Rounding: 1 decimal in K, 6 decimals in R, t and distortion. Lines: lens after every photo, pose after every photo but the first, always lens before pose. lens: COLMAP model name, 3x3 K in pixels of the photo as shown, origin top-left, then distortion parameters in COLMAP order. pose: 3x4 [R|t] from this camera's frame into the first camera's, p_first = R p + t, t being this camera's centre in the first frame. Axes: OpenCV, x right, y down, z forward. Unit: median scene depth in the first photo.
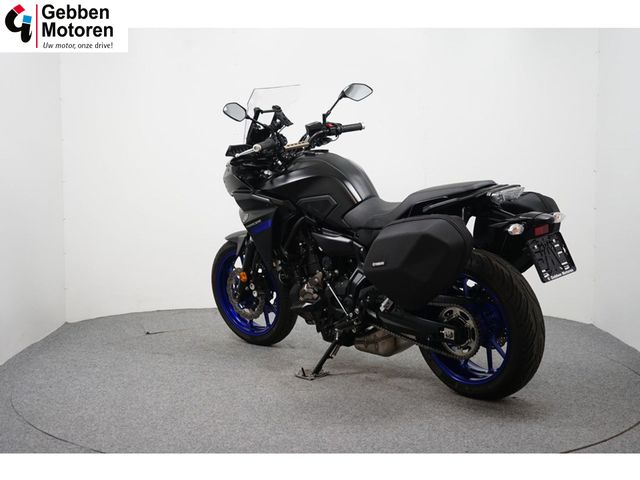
lens RADIAL K [[944.2, 0, 320.0], [0, 944.2, 240.0], [0, 0, 1]] dist [-0.015854, -0.023636]
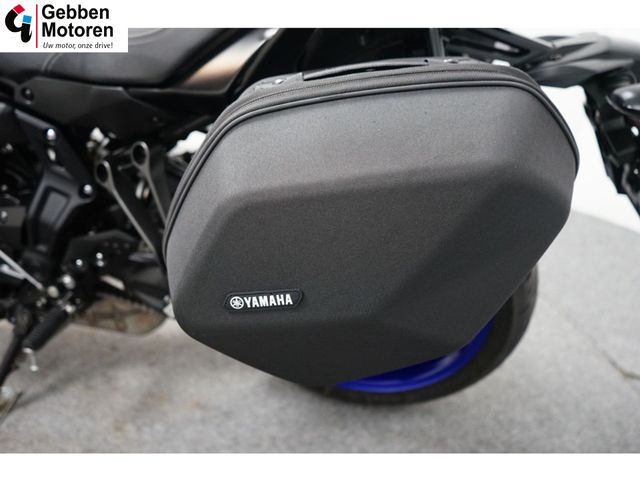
lens RADIAL K [[503.2, 0, 320.0], [0, 503.2, 240.0], [0, 0, 1]] dist [-0.007996, 0.001014]
pose [[0.787938, -0.253447, 0.561176, 0.007086], [-0.003291, 0.909617, 0.415436, -0.032637], [-0.615746, -0.329184, 0.715887, 0.769826]]
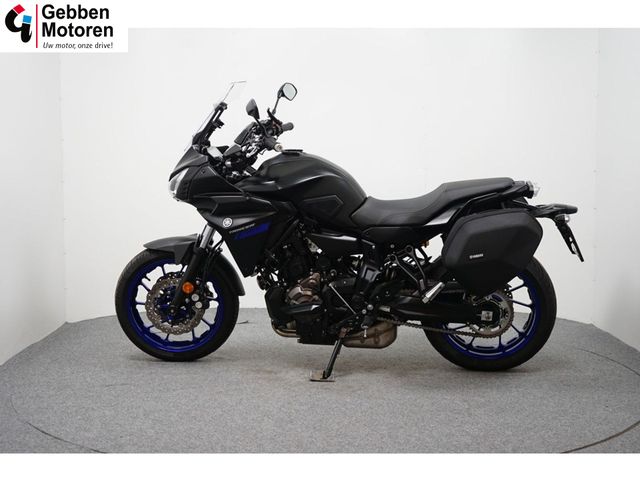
lens RADIAL K [[944.2, 0, 320.0], [0, 944.2, 240.0], [0, 0, 1]] dist [-0.015854, -0.023636]
pose [[0.761946, -0.059220, 0.644927, -0.649320], [0.057825, 0.998054, 0.023329, -0.024150], [-0.645053, 0.019517, 0.763888, 0.247809]]
